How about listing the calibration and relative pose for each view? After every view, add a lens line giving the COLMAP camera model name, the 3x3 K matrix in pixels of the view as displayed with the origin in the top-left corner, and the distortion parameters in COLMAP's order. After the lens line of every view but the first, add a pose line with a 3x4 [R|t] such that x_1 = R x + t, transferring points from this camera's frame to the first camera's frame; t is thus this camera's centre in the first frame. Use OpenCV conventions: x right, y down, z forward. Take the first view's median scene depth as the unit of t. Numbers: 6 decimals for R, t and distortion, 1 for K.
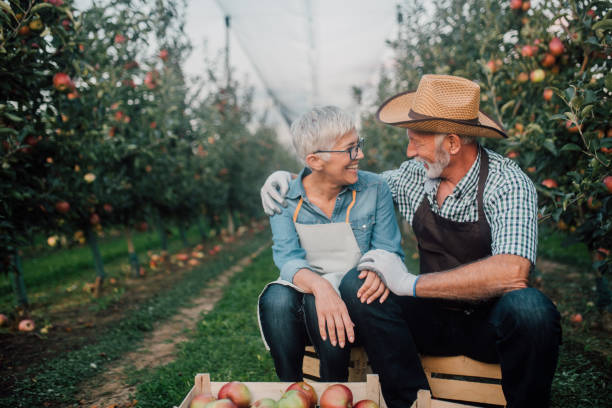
lens RADIAL K [[584.8, 0, 306.0], [0, 584.8, 204.0], [0, 0, 1]] dist [-0.071913, 0.106373]
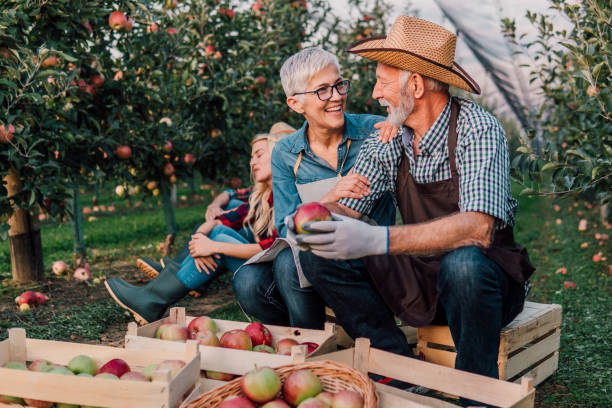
lens RADIAL K [[815.4, 0, 304.3], [0, 815.4, 197.9], [0, 0, 1]] dist [-0.185805, -0.112624]
pose [[0.964482, 0.060650, -0.257091, 0.191731], [-0.051400, 0.997771, 0.042554, 0.008456], [0.259099, -0.027828, 0.965450, -0.169339]]
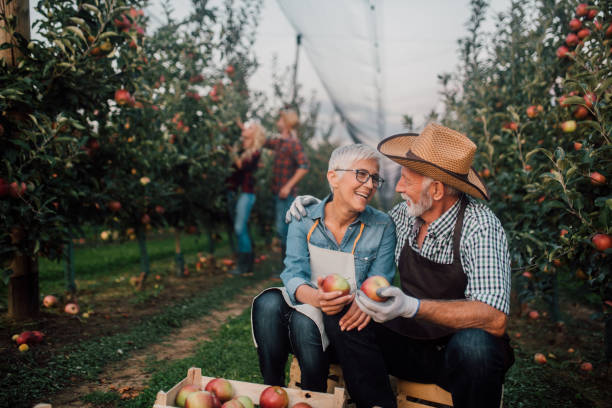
lens RADIAL K [[584.8, 0, 306.0], [0, 584.8, 204.0], [0, 0, 1]] dist [-0.071913, 0.106373]
pose [[0.988891, 0.100676, -0.109355, 0.062383], [-0.103272, 0.994484, -0.018327, -0.016315], [0.106906, 0.029417, 0.993834, -0.065400]]
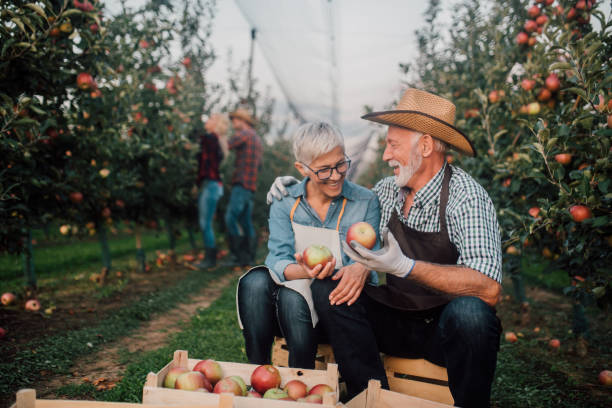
lens RADIAL K [[584.8, 0, 306.0], [0, 584.8, 204.0], [0, 0, 1]] dist [-0.071913, 0.106373]
pose [[0.996461, 0.079147, -0.028296, 0.032195], [-0.079848, 0.996505, -0.024542, 0.009525], [0.026254, 0.026715, 0.999298, -0.054051]]
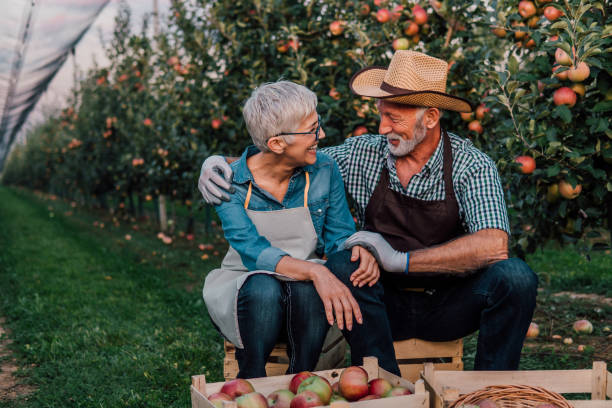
lens RADIAL K [[815.4, 0, 304.3], [0, 815.4, 197.9], [0, 0, 1]] dist [-0.185805, -0.112624]
pose [[0.917113, -0.019927, 0.398130, -0.241164], [0.016937, 0.999796, 0.011024, 0.002371], [-0.398268, -0.003367, 0.917263, -0.099587]]
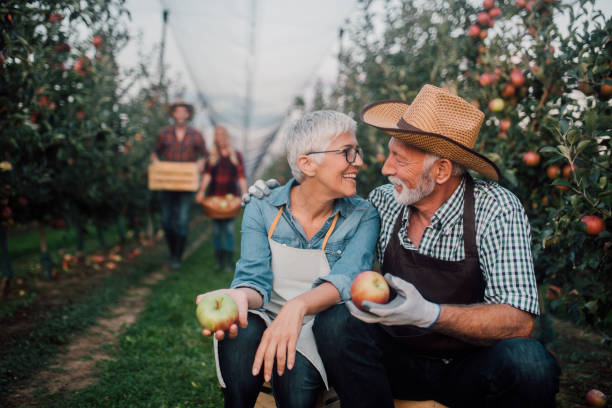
lens RADIAL K [[584.8, 0, 306.0], [0, 584.8, 204.0], [0, 0, 1]] dist [-0.071913, 0.106373]
pose [[0.986759, 0.082542, 0.139620, -0.043464], [-0.080131, 0.996523, -0.022809, -0.004667], [-0.141018, 0.011319, 0.989942, 0.066979]]
